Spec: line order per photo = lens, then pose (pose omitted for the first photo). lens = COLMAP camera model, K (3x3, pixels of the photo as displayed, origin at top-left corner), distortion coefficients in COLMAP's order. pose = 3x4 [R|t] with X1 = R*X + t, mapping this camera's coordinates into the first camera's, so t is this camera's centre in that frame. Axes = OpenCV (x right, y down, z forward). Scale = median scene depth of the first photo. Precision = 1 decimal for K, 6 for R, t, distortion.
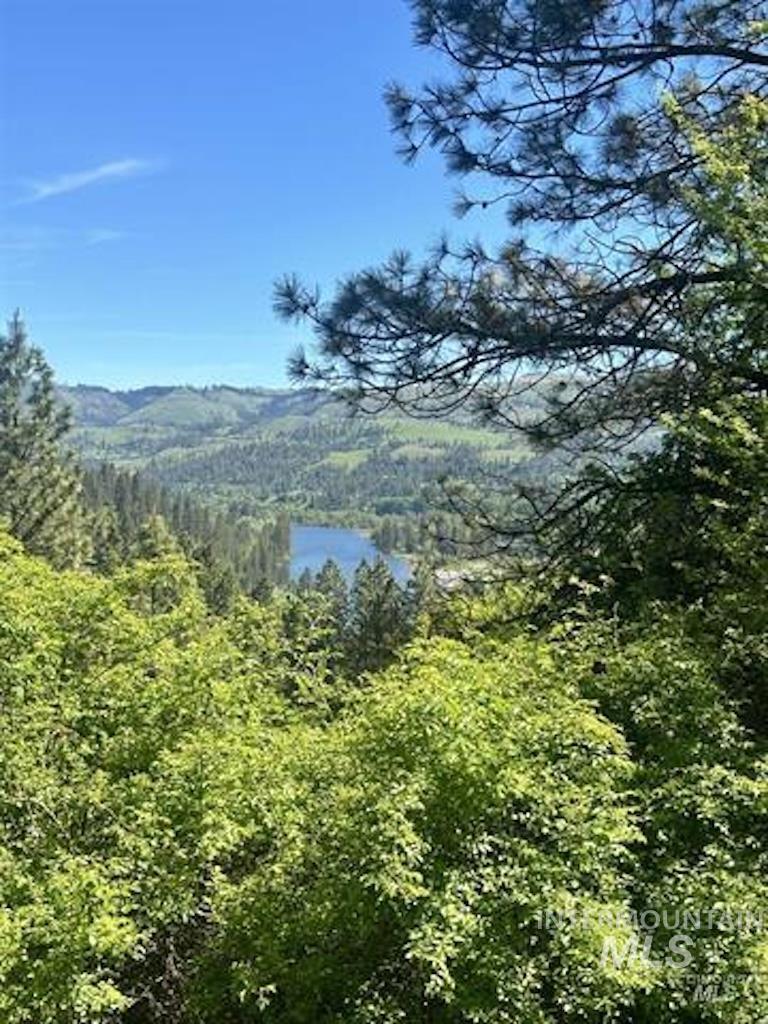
lens RADIAL K [[1280.0, 0, 384.0], [0, 1280.0, 512.0], [0, 0, 1]] dist [0.082597, -0.038205]
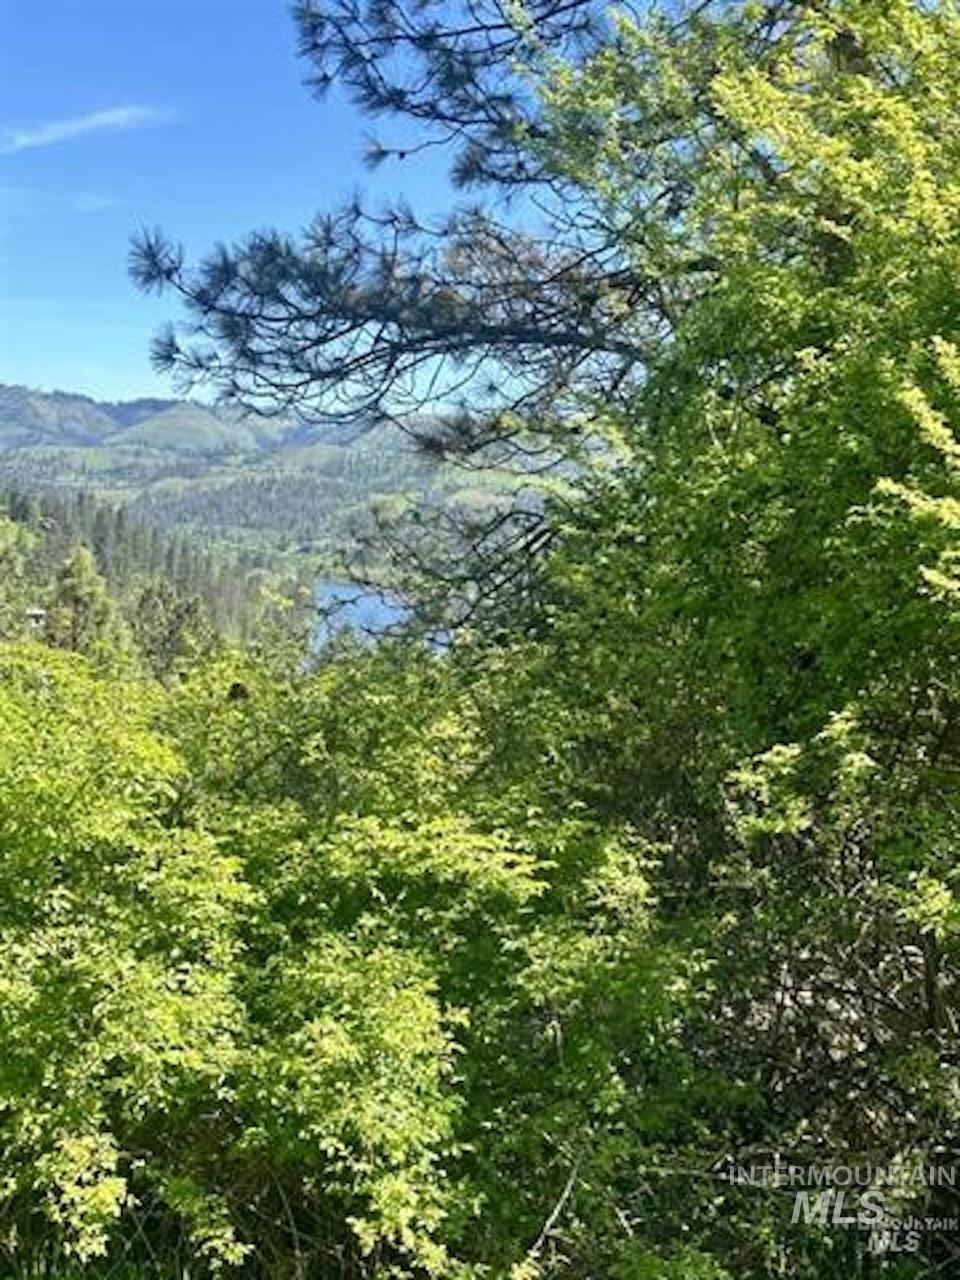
lens RADIAL K [[1600.0, 0, 480.0], [0, 1600.0, 640.0], [0, 0, 1]] dist [0.082597, -0.038205]
pose [[0.998627, 0.048231, 0.020460, 0.111264], [-0.049011, 0.998019, 0.039459, 0.015803], [-0.018516, -0.040408, 0.999012, -0.000896]]
